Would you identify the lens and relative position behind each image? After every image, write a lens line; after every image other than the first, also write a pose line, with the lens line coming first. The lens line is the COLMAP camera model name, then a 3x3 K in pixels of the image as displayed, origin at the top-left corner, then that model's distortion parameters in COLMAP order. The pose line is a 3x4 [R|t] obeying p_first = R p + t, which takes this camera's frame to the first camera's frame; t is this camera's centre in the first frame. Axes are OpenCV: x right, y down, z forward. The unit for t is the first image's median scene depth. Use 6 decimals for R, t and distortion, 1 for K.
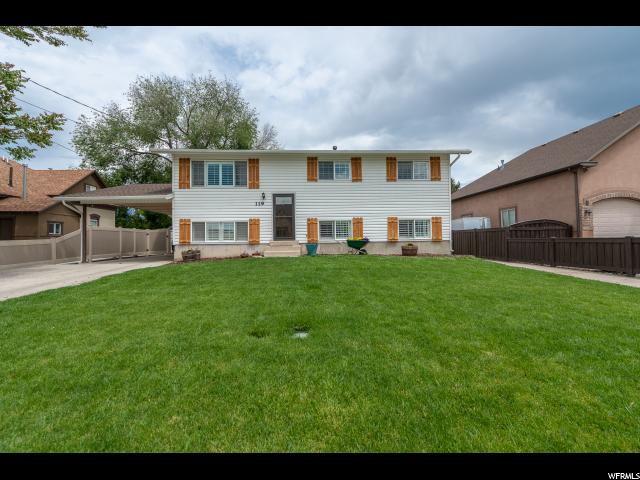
lens RADIAL K [[254.0, 0, 320.0], [0, 254.0, 234.7], [0, 0, 1]] dist [0.012689, 0.000062]
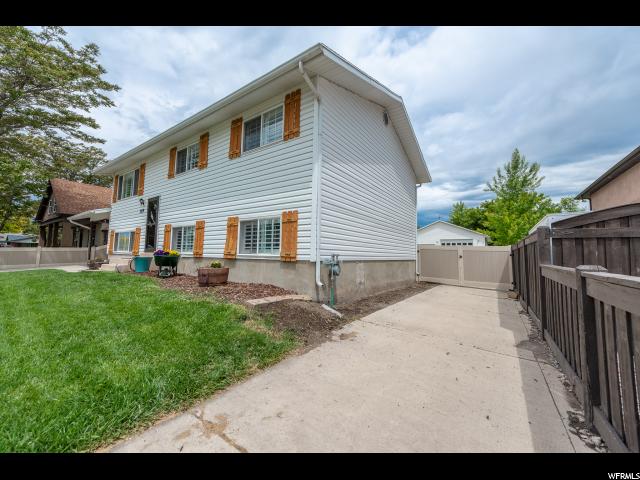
lens RADIAL K [[254.0, 0, 322.0], [0, 254.0, 240.9], [0, 0, 1]] dist [0.012689, 0.000062]
pose [[0.793464, -0.003894, -0.608605, 0.819462], [-0.018852, 0.999342, -0.030972, 0.001042], [0.608325, 0.036049, 0.792869, 0.665279]]
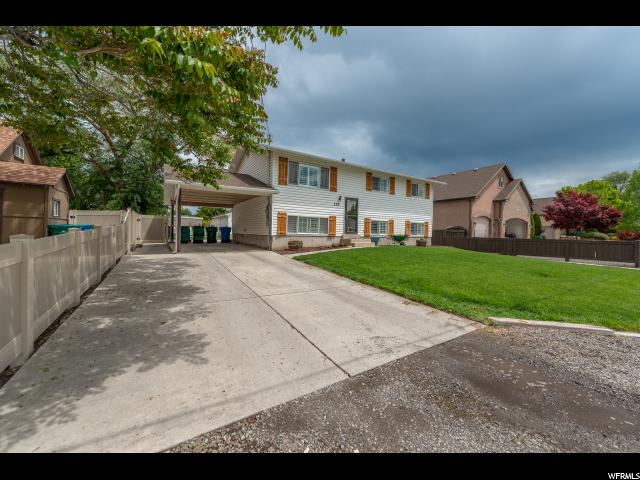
lens RADIAL K [[254.0, 0, 315.2], [0, 254.0, 238.3], [0, 0, 1]] dist [0.012689, 0.000062]
pose [[0.871024, 0.019928, 0.490837, -0.929055], [-0.039452, 0.998787, 0.029459, 0.011544], [-0.489654, -0.045024, 0.870753, -0.038841]]
